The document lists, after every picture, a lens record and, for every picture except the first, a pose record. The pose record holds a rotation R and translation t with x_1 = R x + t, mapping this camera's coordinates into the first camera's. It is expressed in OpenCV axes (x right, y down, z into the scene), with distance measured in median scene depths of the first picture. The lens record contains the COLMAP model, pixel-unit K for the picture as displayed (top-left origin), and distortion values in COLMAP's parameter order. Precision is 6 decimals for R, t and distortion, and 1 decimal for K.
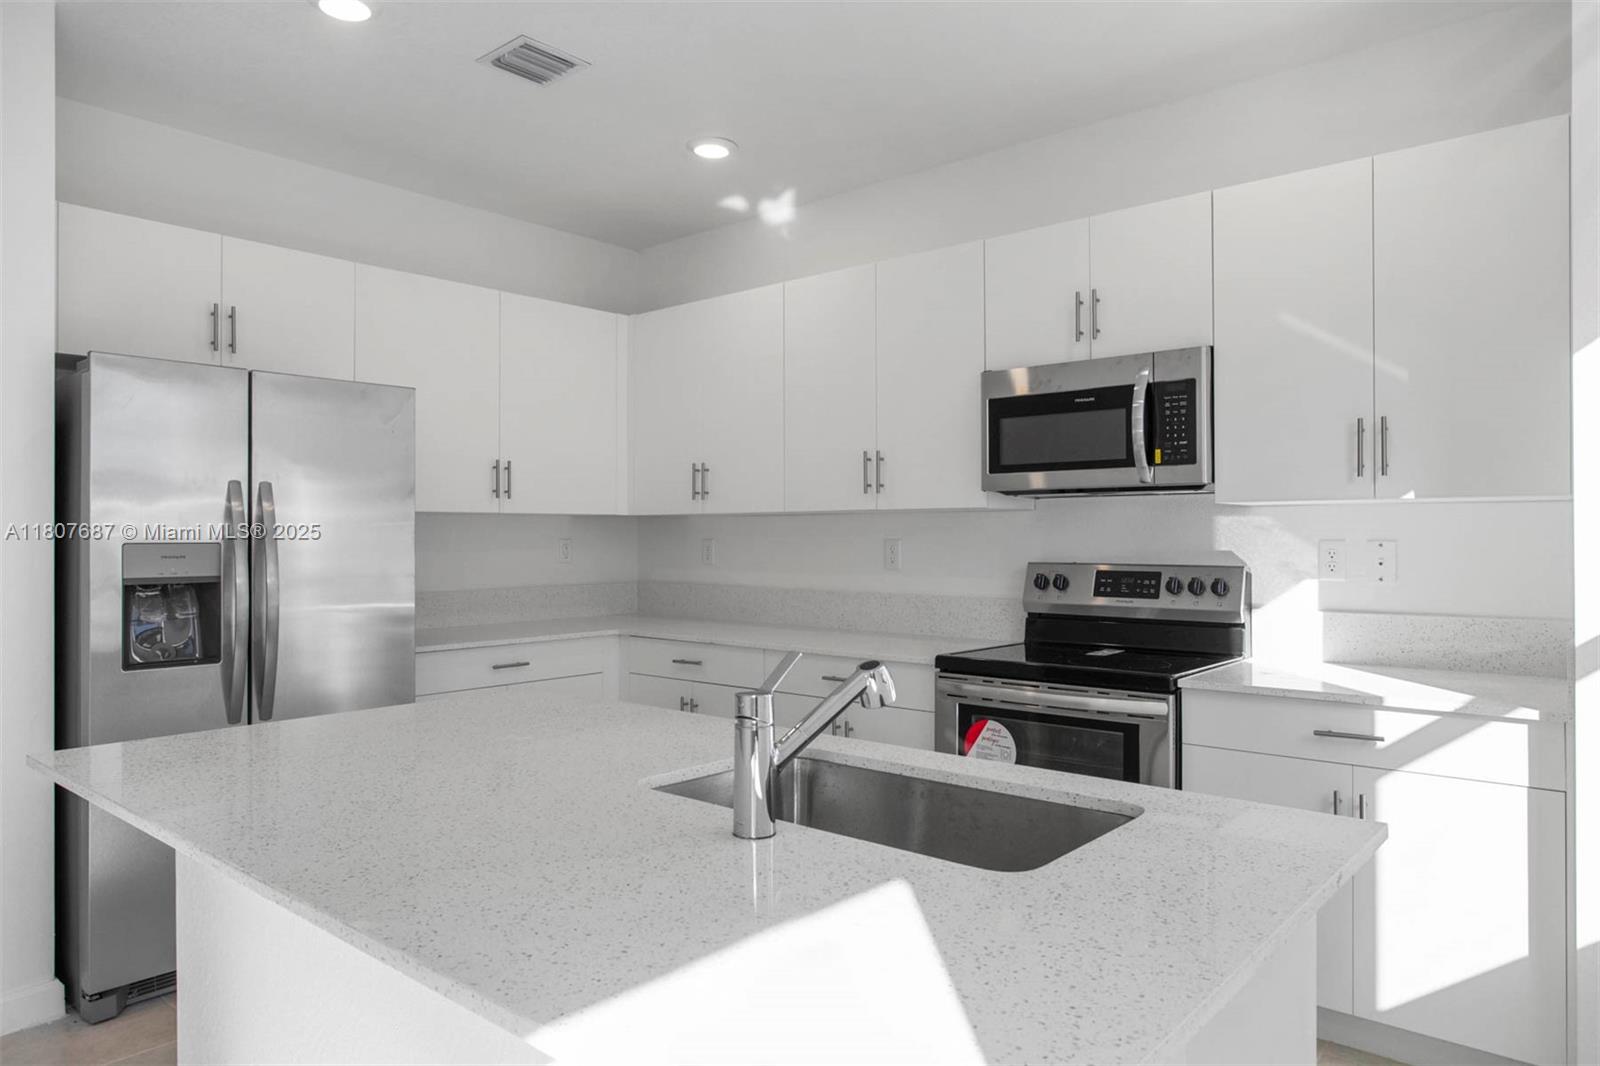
lens RADIAL K [[1034.7, 0, 790.5], [0, 1034.7, 523.7], [0, 0, 1]] dist [-0.019275, 0.005837]
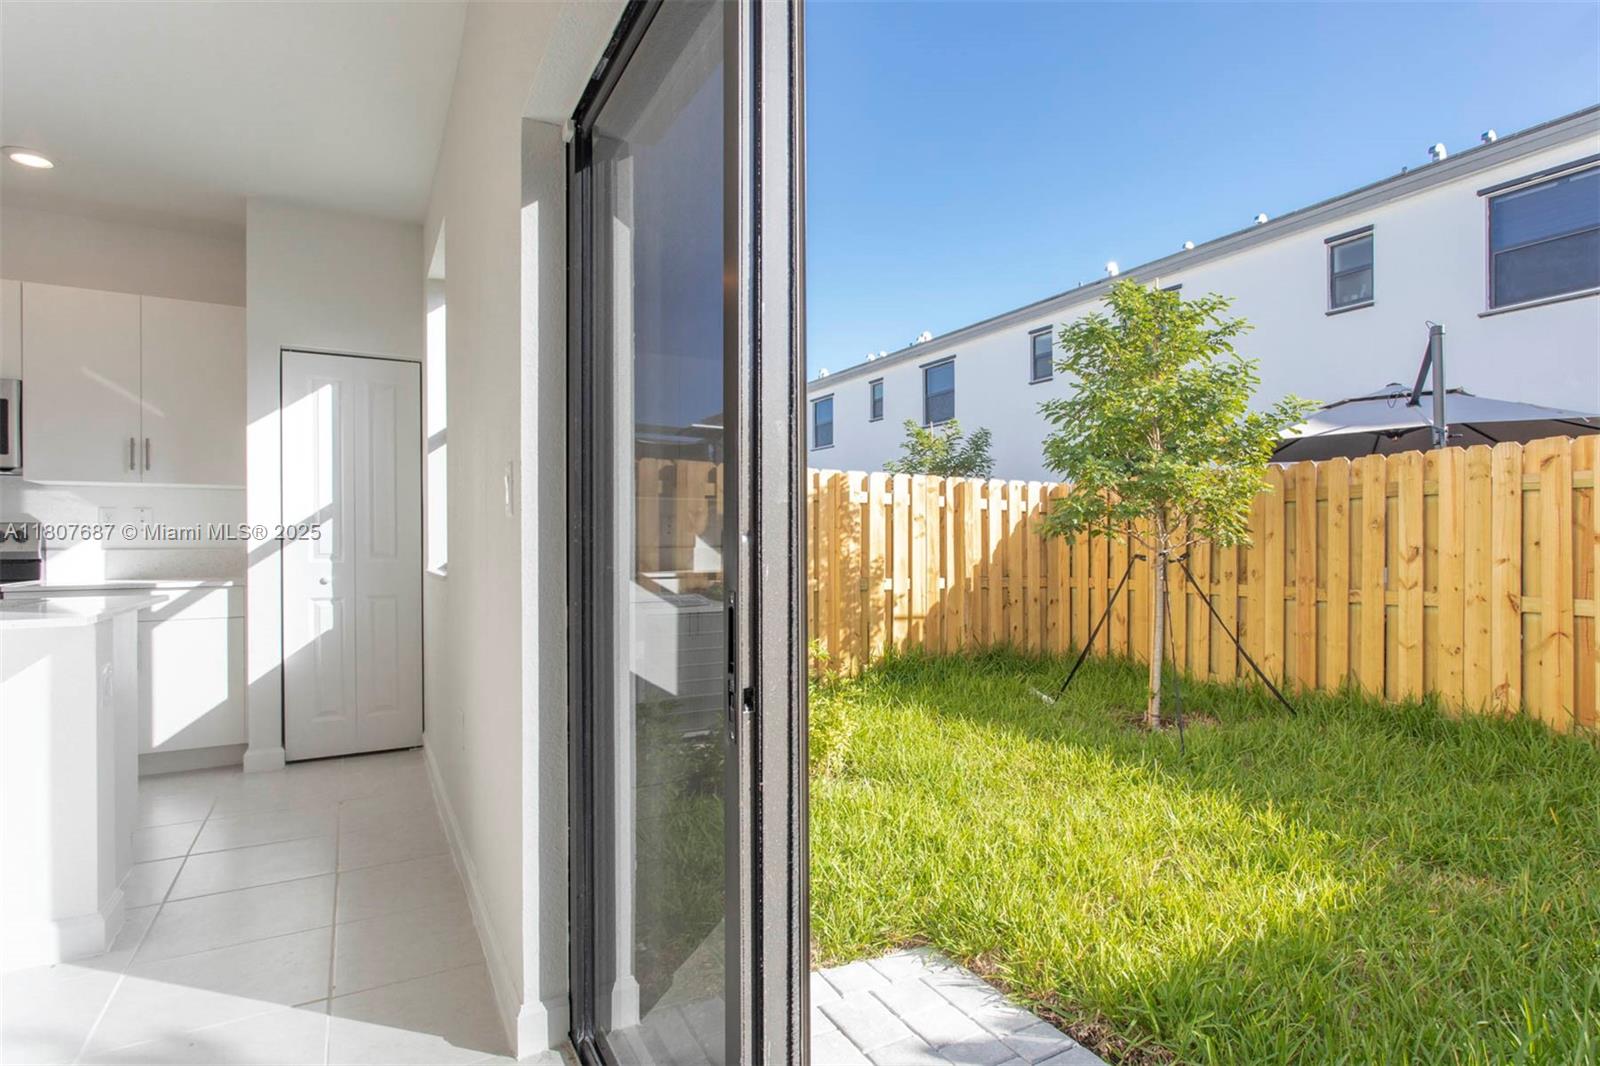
lens RADIAL K [[830.2, 0, 871.7], [0, 830.2, 539.6], [0, 0, 1]] dist [-0.002797, 0.001051]
pose [[0.295047, 0.003456, 0.955477, -0.395090], [-0.004525, 0.999987, -0.002219, 0.064236], [-0.955472, -0.003668, 0.295059, -0.583820]]
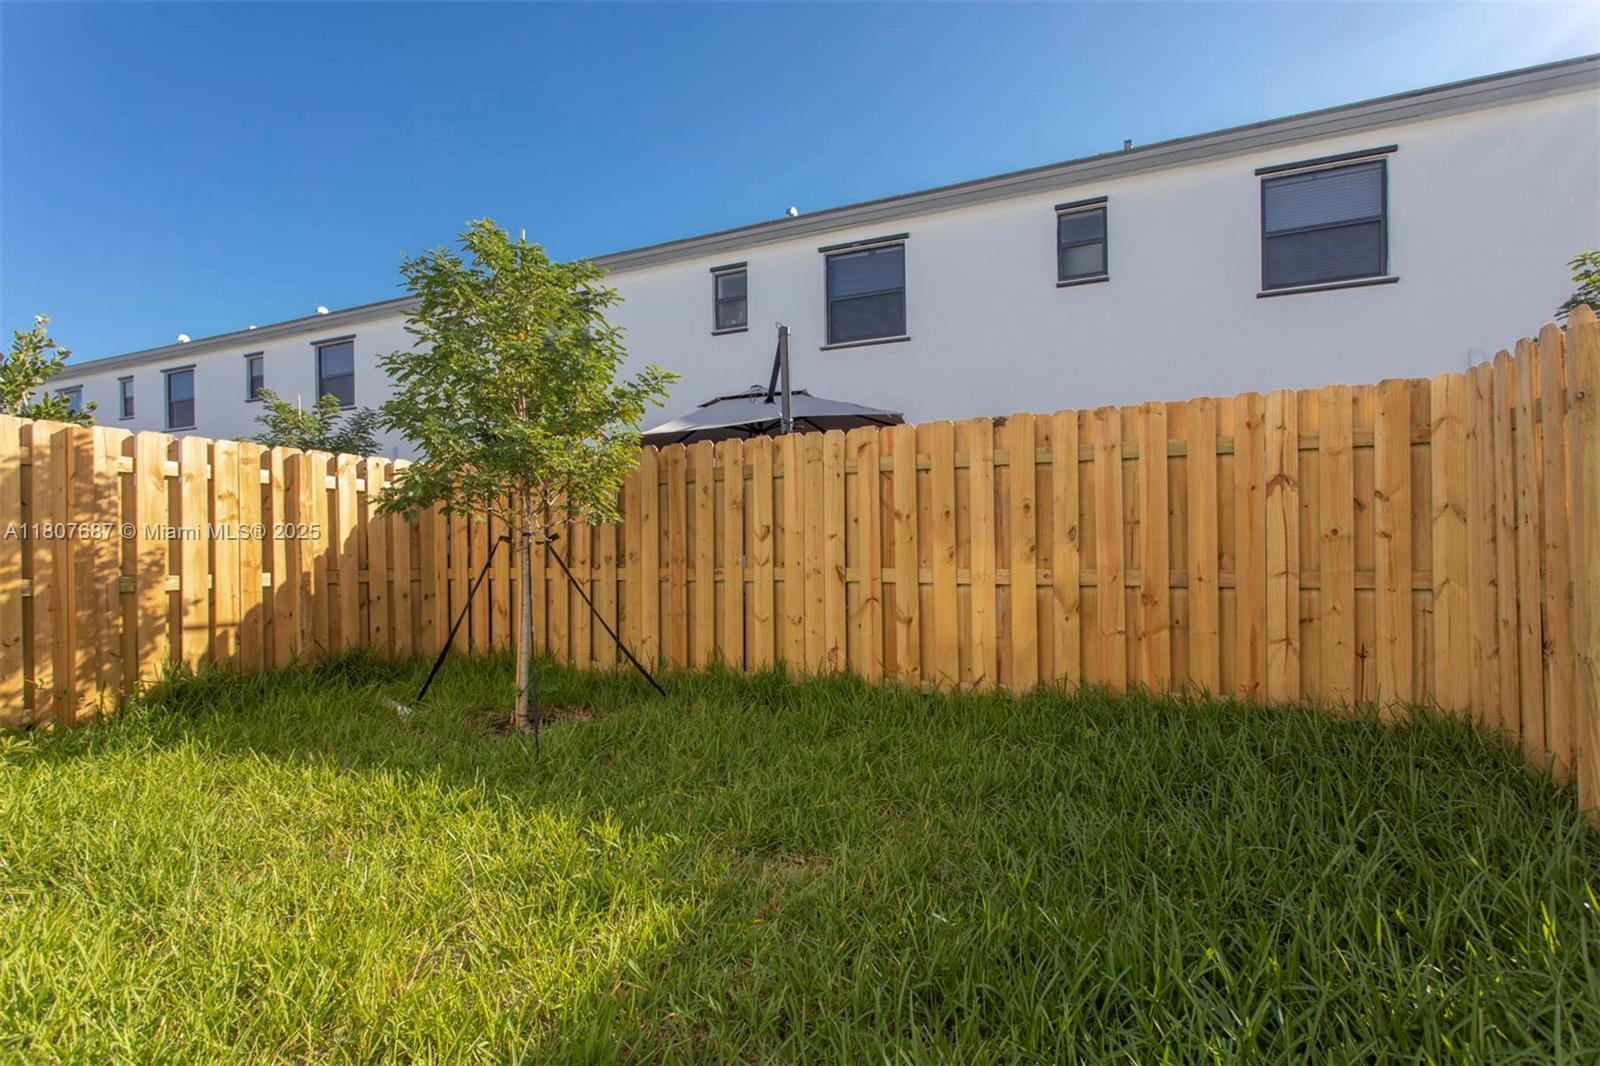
lens RADIAL K [[783.7, 0, 799.4], [0, 783.7, 540.9], [0, 0, 1]] dist [-0.033542, 0.017252]
pose [[-0.294168, 0.001949, 0.955752, -0.108562], [0.008655, 0.999962, 0.000625, 0.101845], [-0.955714, 0.008456, -0.294174, -0.706824]]
